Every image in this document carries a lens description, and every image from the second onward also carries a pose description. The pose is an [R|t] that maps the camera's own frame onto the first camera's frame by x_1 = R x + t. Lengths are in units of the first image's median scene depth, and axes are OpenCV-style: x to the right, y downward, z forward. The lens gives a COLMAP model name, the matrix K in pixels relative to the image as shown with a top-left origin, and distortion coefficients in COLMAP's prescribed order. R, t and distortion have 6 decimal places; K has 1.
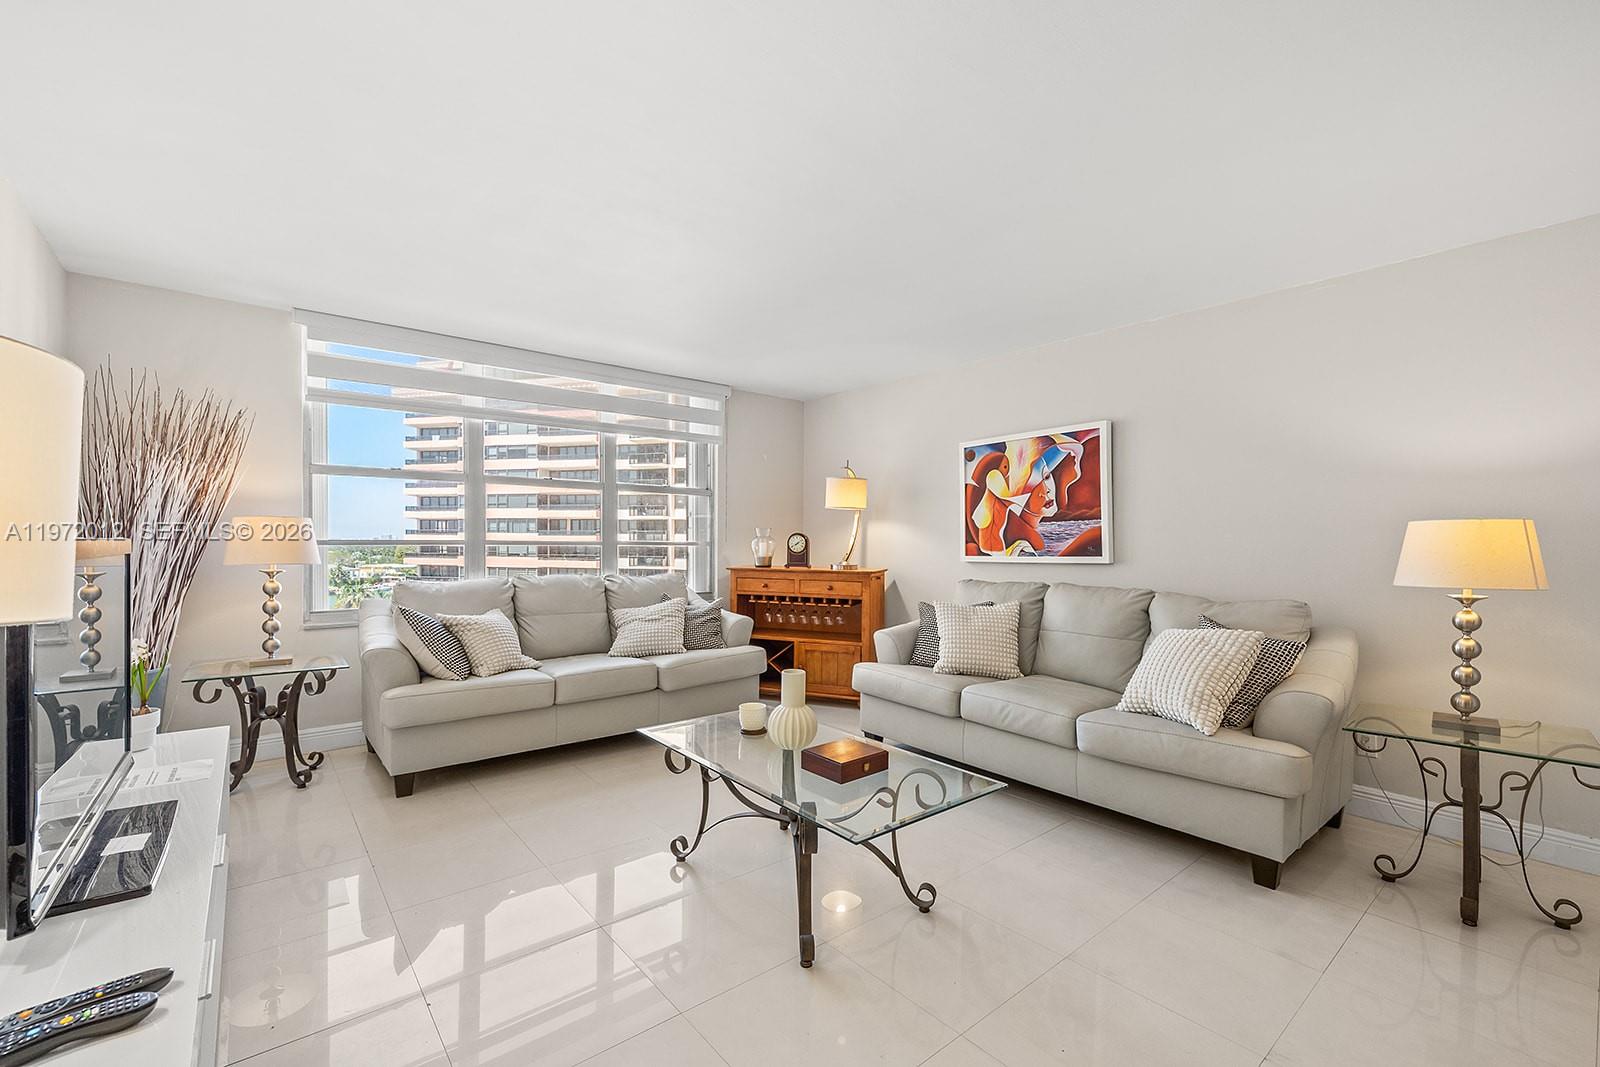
lens RADIAL K [[677.9, 0, 799.0], [0, 677.9, 548.7], [0, 0, 1]] dist [0.000395, 0.000048]
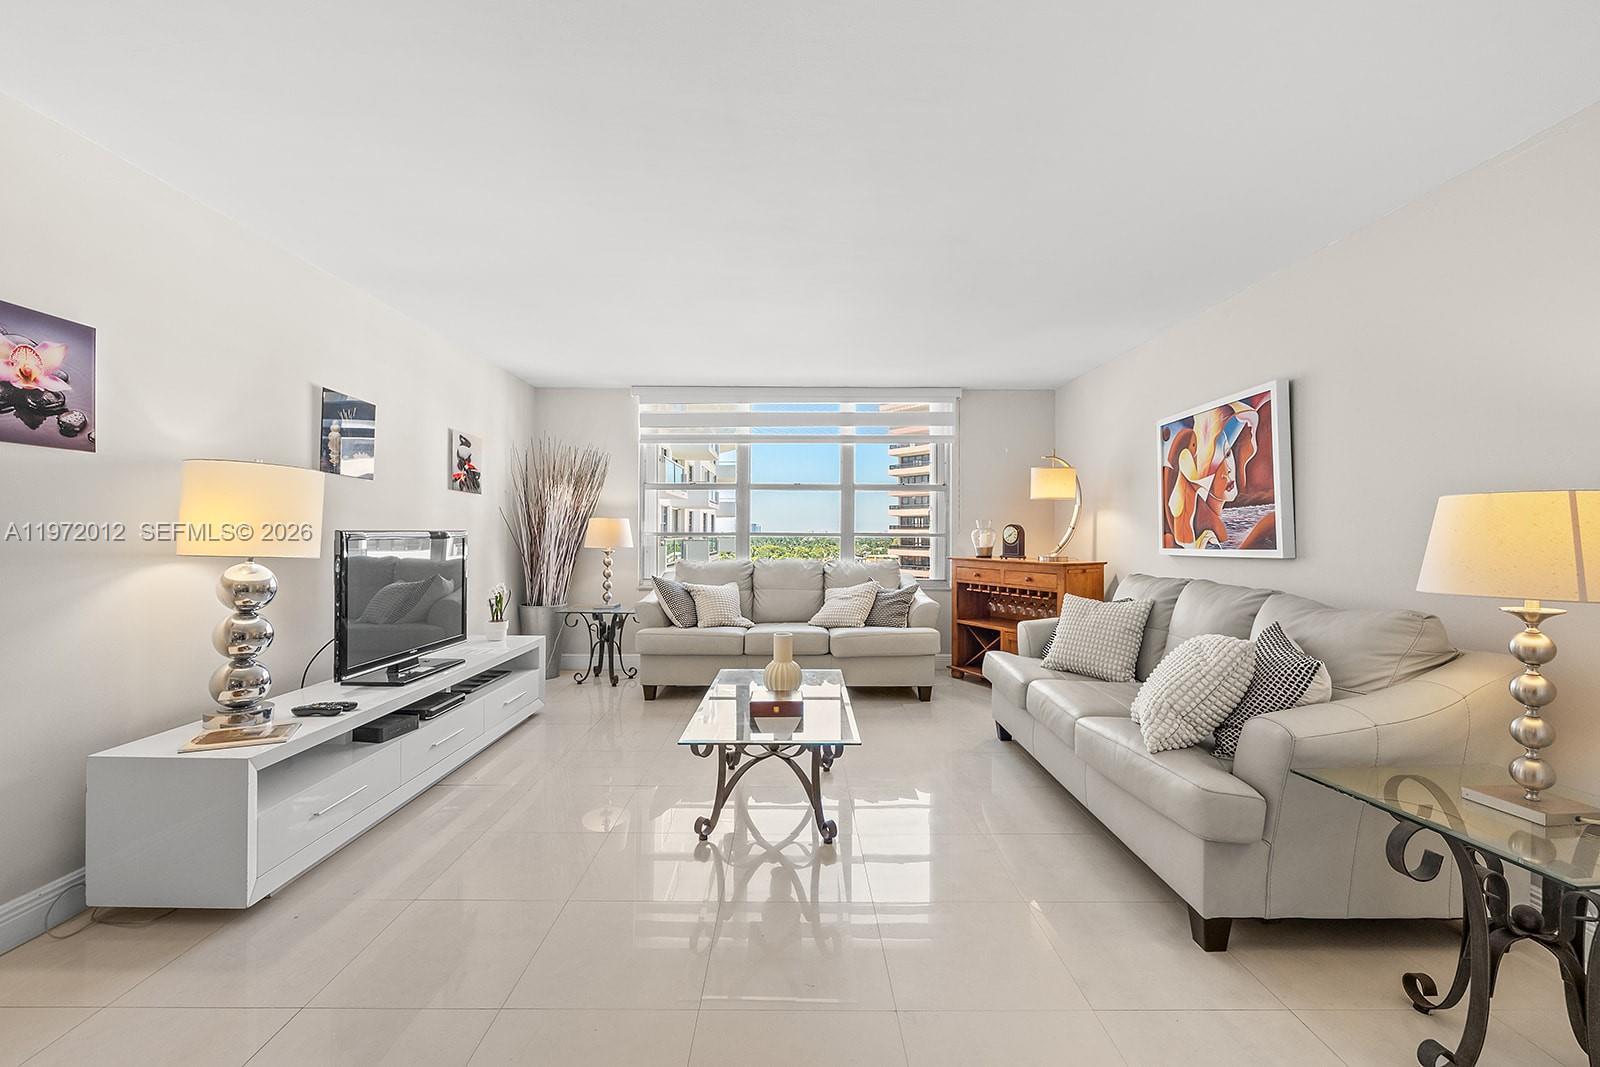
lens RADIAL K [[670.6, 0, 800.0], [0, 670.6, 533.5], [0, 0, 1]] dist [0.000251, 0.000001]
pose [[0.775686, -0.002645, -0.631114, 0.468598], [-0.005893, 0.999917, -0.011434, 0.004415], [0.631092, 0.012588, 0.775606, 0.028892]]
